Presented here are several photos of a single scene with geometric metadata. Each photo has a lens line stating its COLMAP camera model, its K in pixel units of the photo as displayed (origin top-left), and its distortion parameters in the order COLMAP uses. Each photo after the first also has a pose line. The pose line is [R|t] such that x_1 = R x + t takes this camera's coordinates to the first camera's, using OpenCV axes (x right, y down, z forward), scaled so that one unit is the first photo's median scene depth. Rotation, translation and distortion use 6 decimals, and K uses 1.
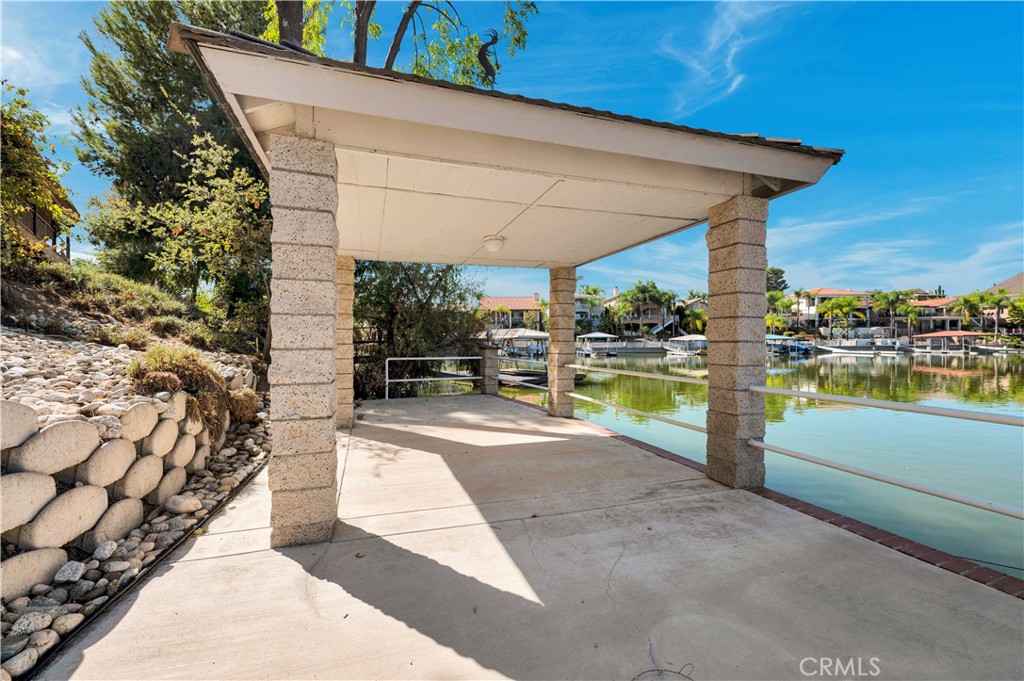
lens RADIAL K [[413.6, 0, 514.9], [0, 413.6, 342.5], [0, 0, 1]] dist [-0.001939, -0.000415]
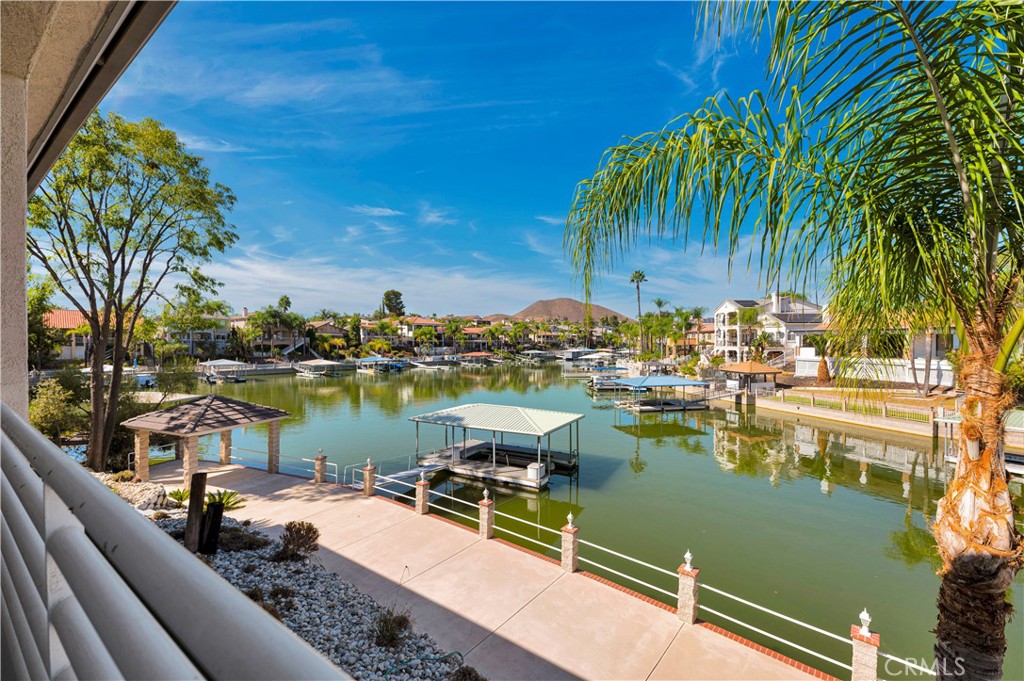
lens RADIAL K [[402.6, 0, 512.0], [0, 402.6, 340.5], [0, 0, 1]] dist [0.002437, 0.000074]
pose [[0.677903, 0.003489, 0.735143, -0.044690], [0.004240, 0.999954, -0.008656, -0.048427], [-0.735139, 0.008985, 0.677857, -0.178354]]
